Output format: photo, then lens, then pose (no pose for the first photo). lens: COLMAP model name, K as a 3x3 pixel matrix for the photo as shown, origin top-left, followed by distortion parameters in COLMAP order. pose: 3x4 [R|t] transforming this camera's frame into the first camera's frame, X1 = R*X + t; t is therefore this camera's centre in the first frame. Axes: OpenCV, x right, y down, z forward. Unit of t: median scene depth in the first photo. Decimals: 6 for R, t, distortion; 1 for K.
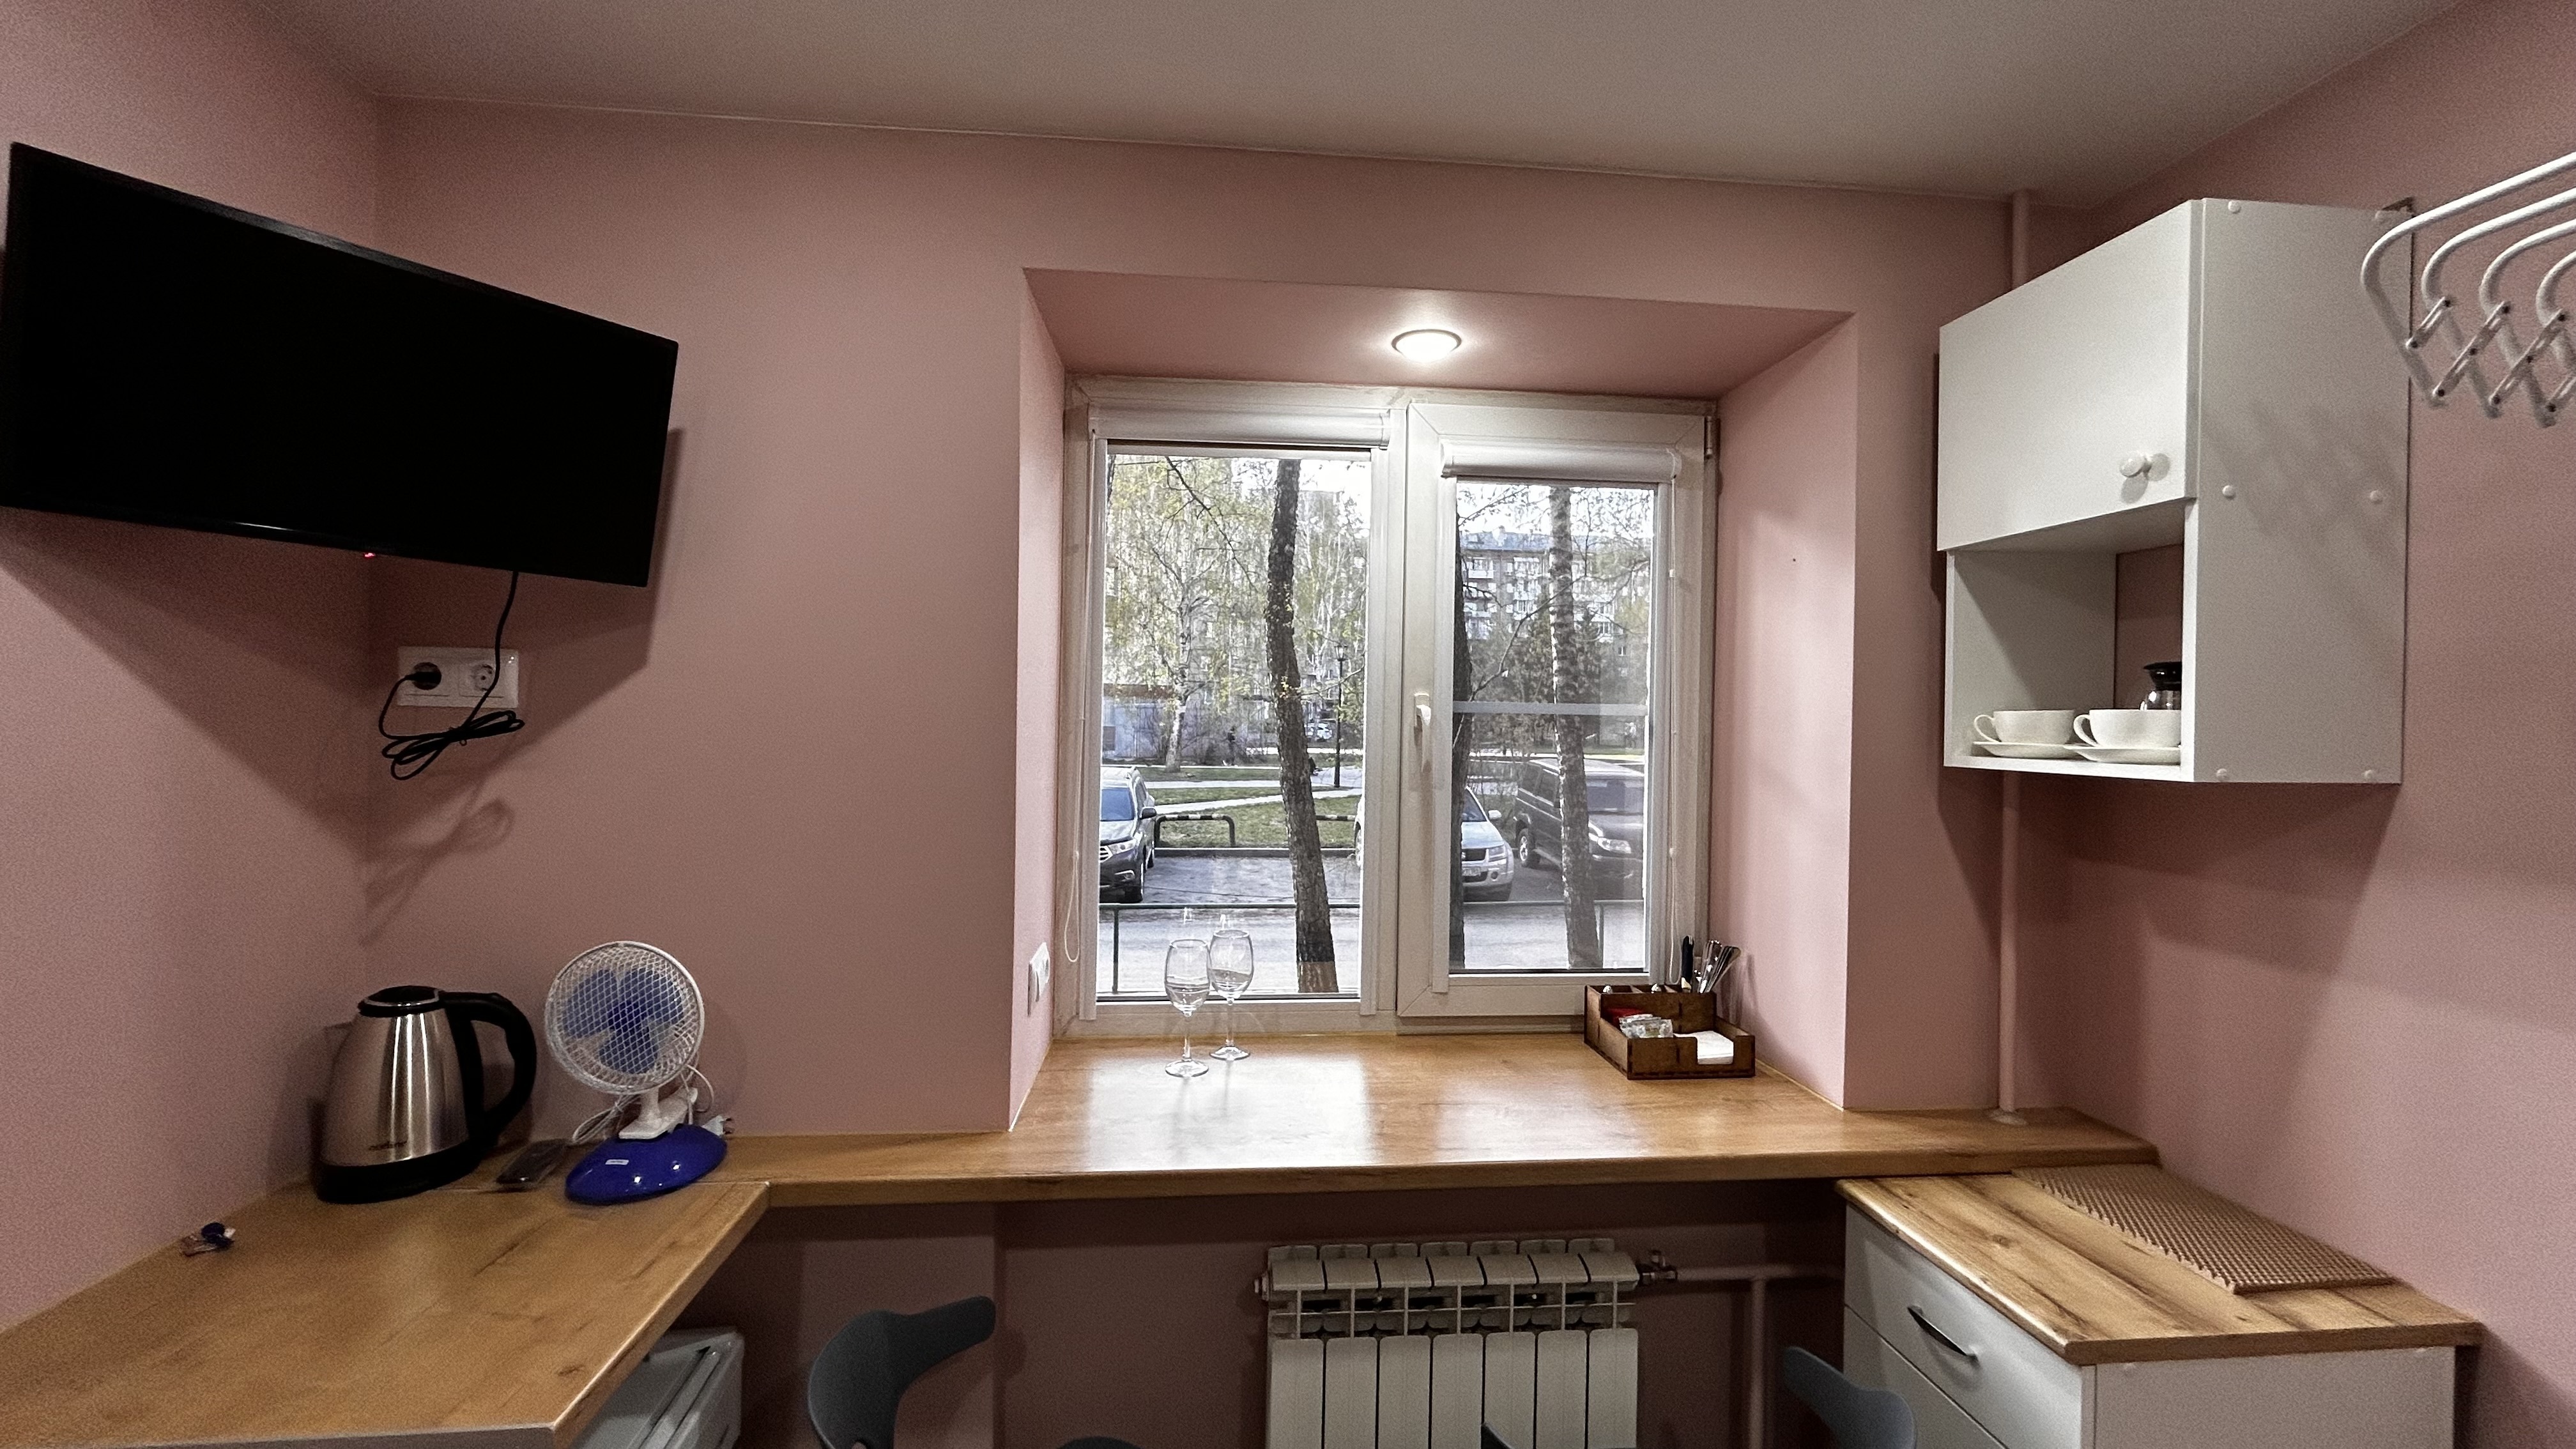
lens RADIAL K [[1043.1, 0, 1280.1], [0, 1043.1, 723.4], [0, 0, 1]] dist [-0.000520, 0.000363]
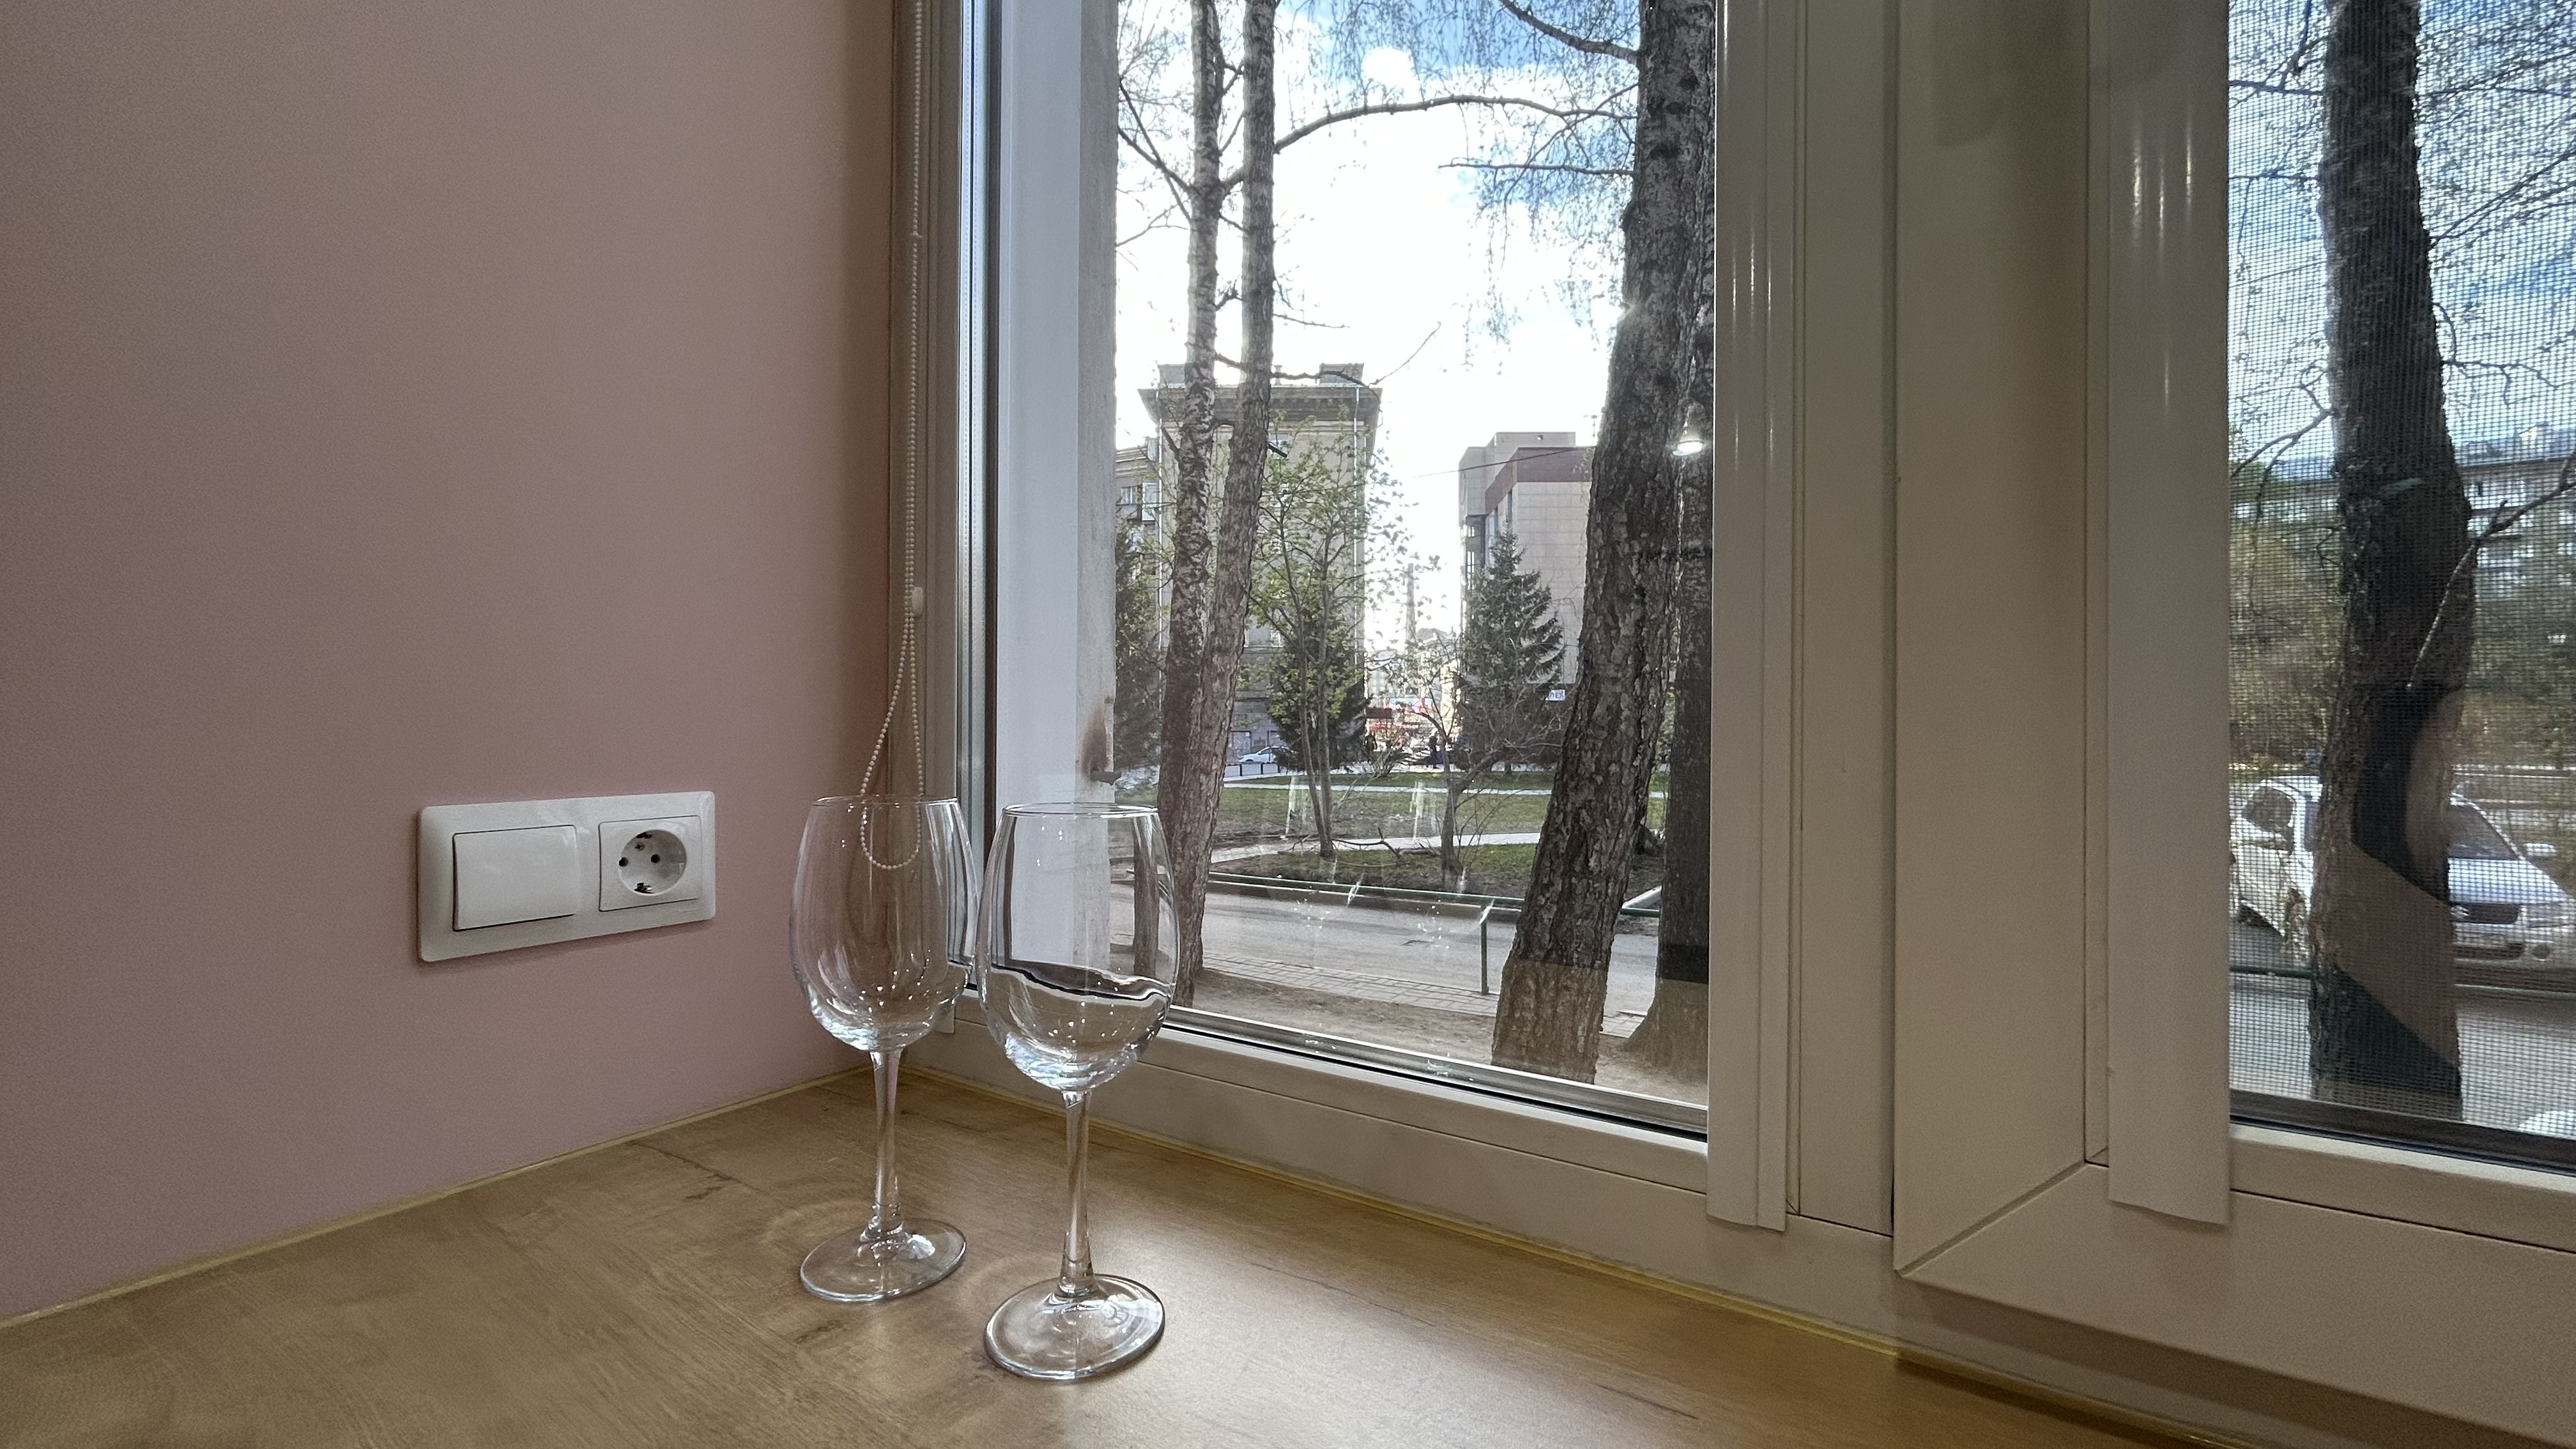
lens RADIAL K [[1043.1, 0, 1280.1], [0, 1043.1, 723.4], [0, 0, 1]] dist [-0.000520, 0.000363]
pose [[0.781098, -0.015686, -0.624211, 0.157147], [0.006816, 0.999839, -0.016596, 0.181028], [0.624371, 0.008708, 0.781079, 0.789860]]
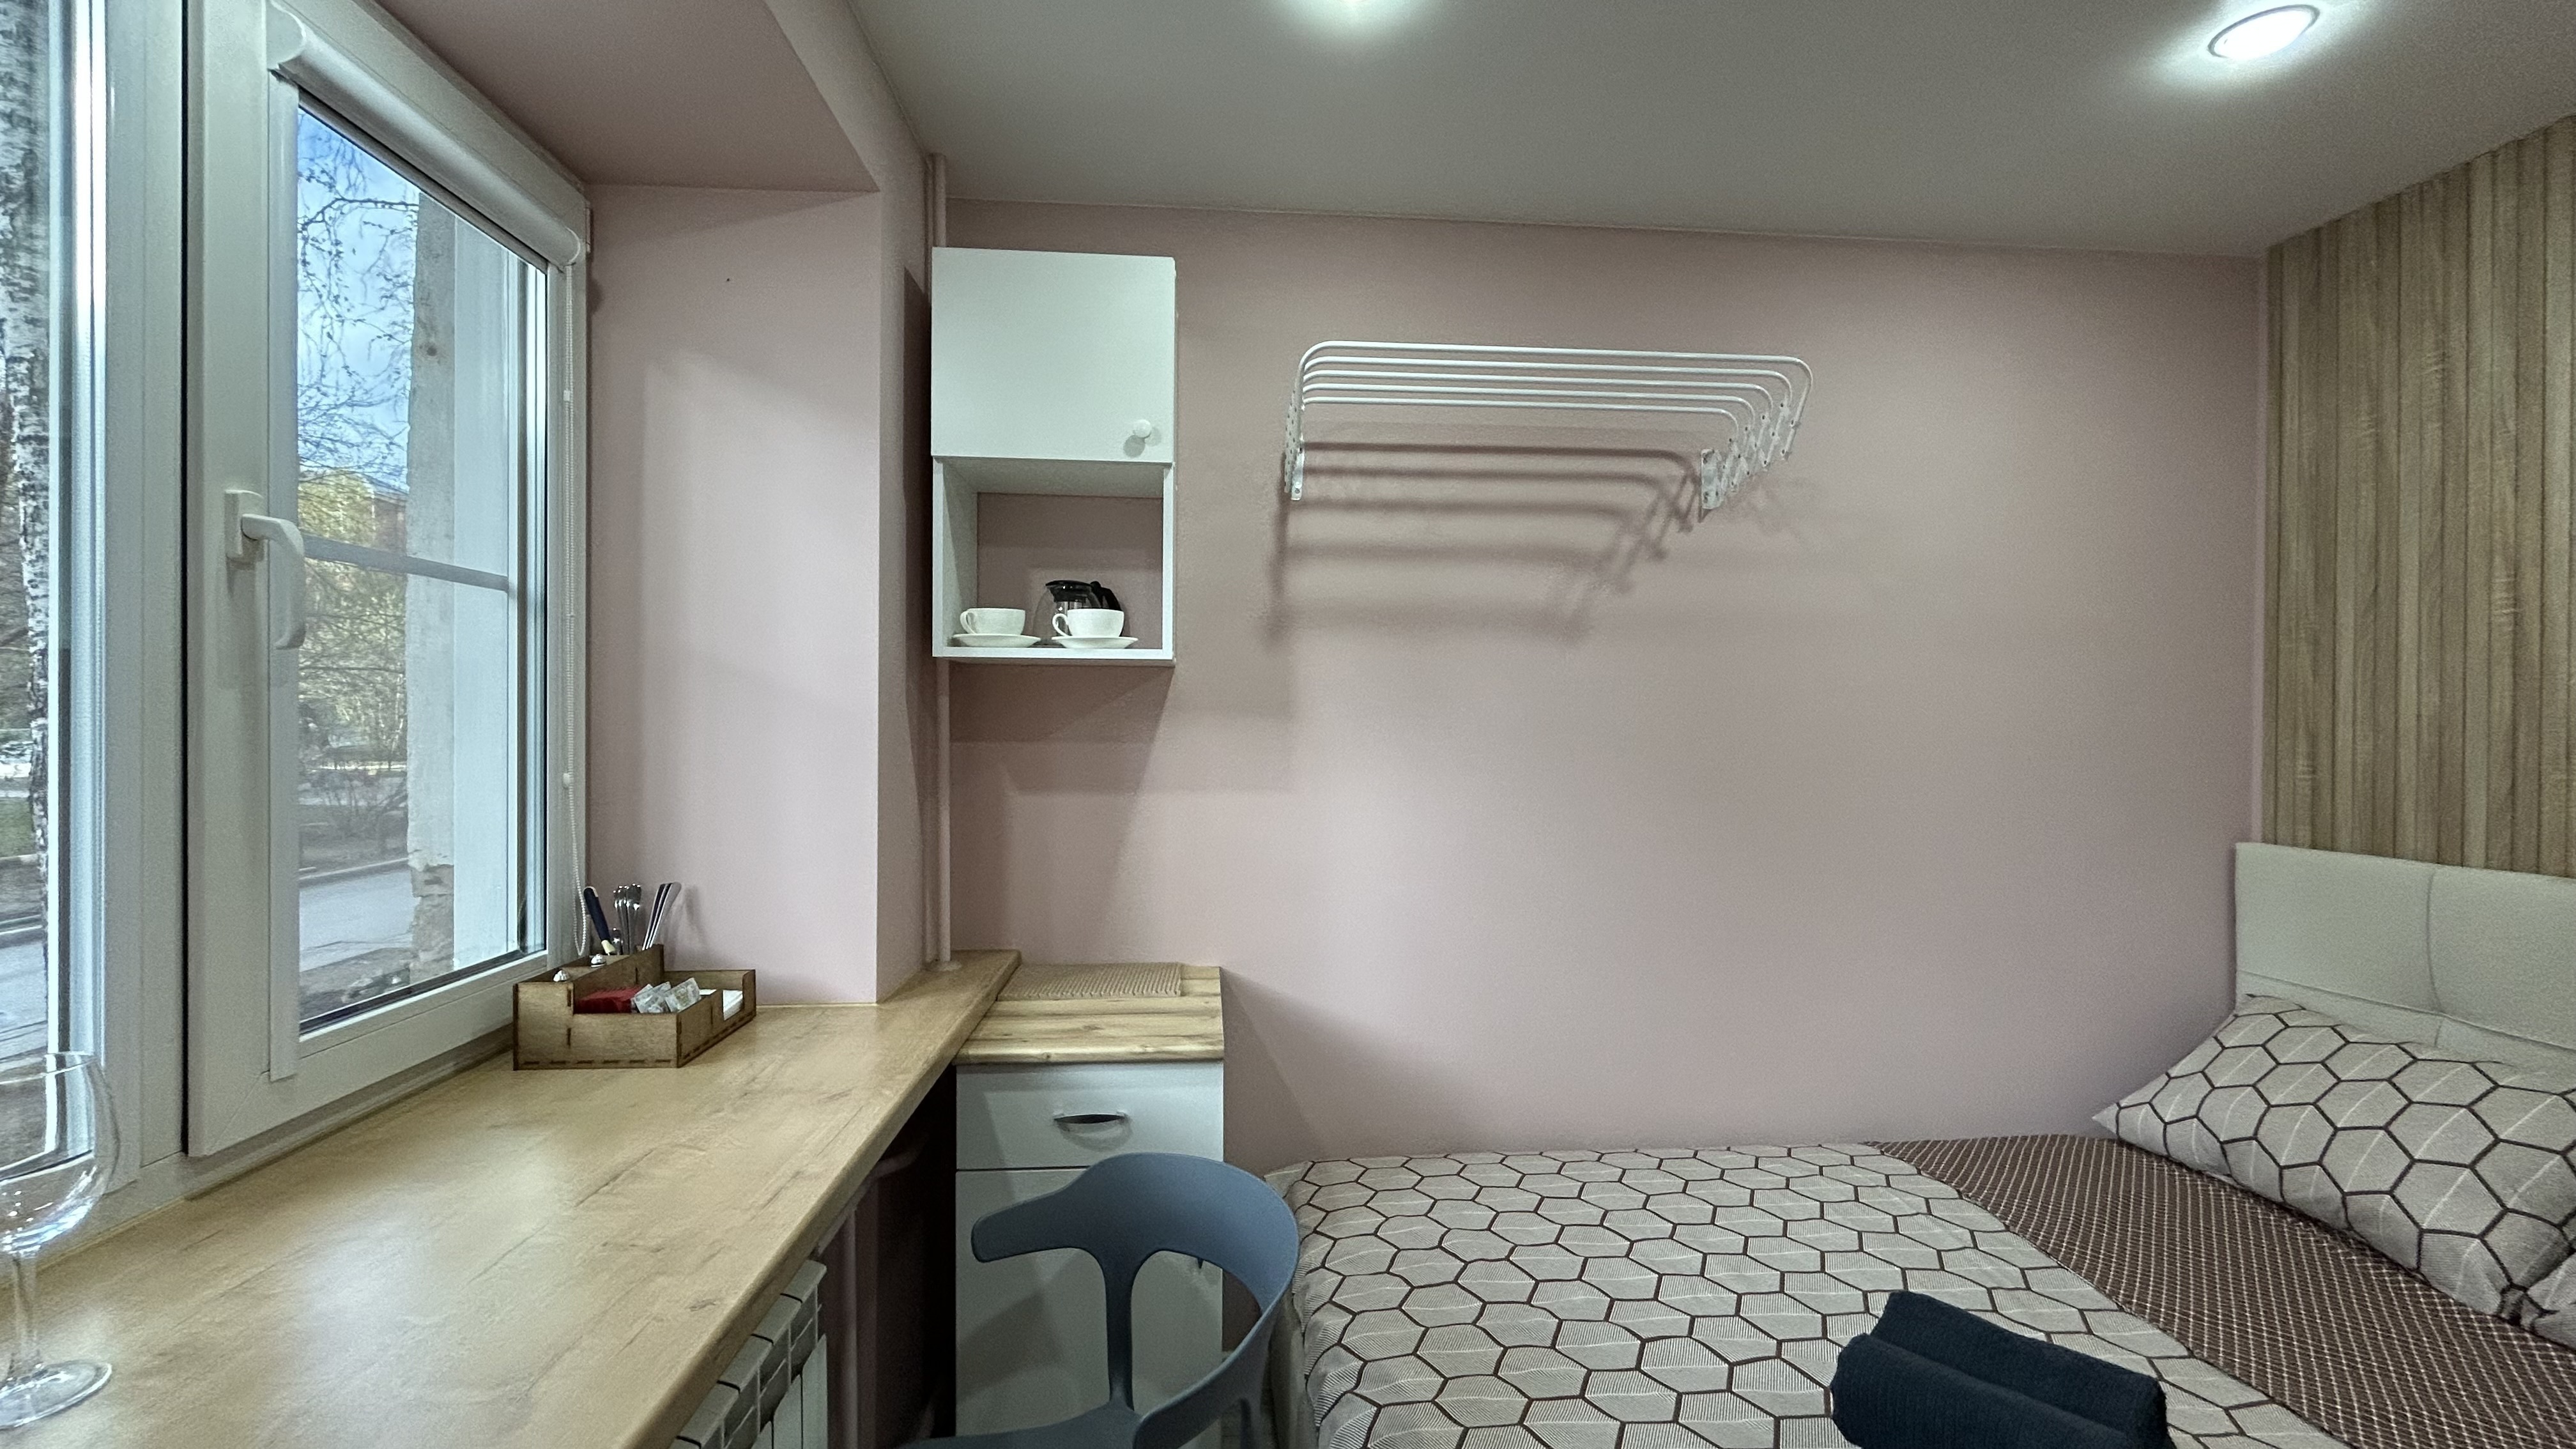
lens RADIAL K [[1043.1, 0, 1280.1], [0, 1043.1, 723.4], [0, 0, 1]] dist [-0.000520, 0.000363]
pose [[0.009077, -0.019665, 0.999765, -0.368977], [-0.001544, 0.999805, 0.019679, 0.073173], [-0.999958, -0.001723, 0.009045, 0.518600]]
